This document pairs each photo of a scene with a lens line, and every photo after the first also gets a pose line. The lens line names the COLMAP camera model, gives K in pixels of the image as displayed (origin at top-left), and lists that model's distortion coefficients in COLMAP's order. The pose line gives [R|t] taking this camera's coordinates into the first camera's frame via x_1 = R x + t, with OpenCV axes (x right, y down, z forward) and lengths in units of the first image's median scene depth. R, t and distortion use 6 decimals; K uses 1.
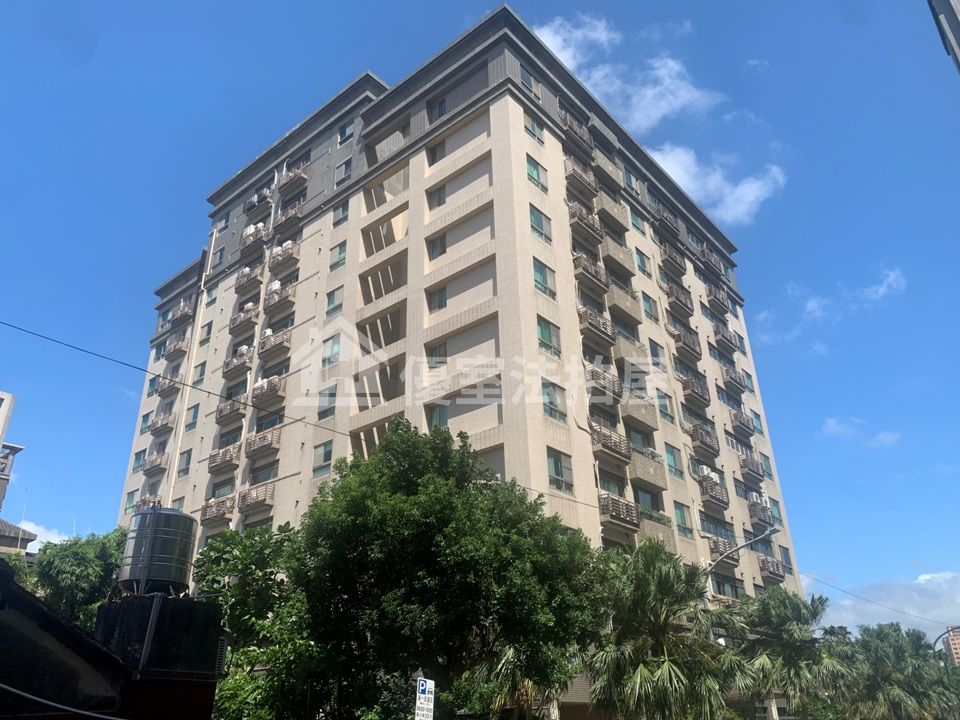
lens RADIAL K [[730.5, 0, 469.2], [0, 730.5, 360.6], [0, 0, 1]] dist [0.067812, -0.093118]
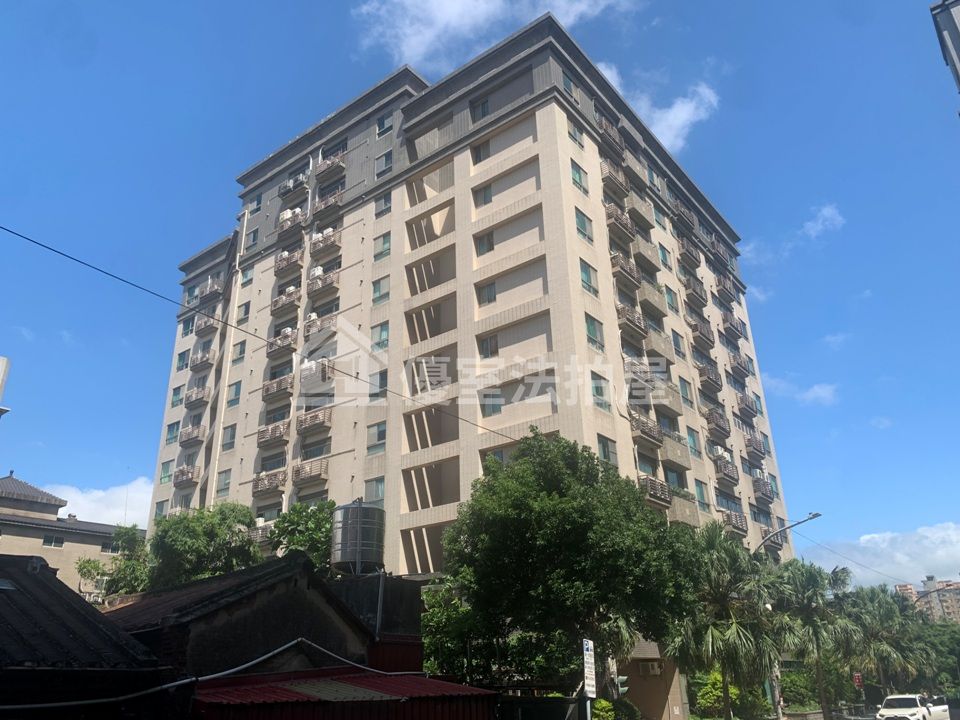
lens RADIAL K [[730.5, 0, 469.2], [0, 730.5, 360.6], [0, 0, 1]] dist [0.067812, -0.093118]
pose [[0.998969, 0.013681, 0.043280, -0.101214], [-0.015902, 0.998553, 0.051379, -0.035244], [-0.042514, -0.052014, 0.997741, -0.074460]]
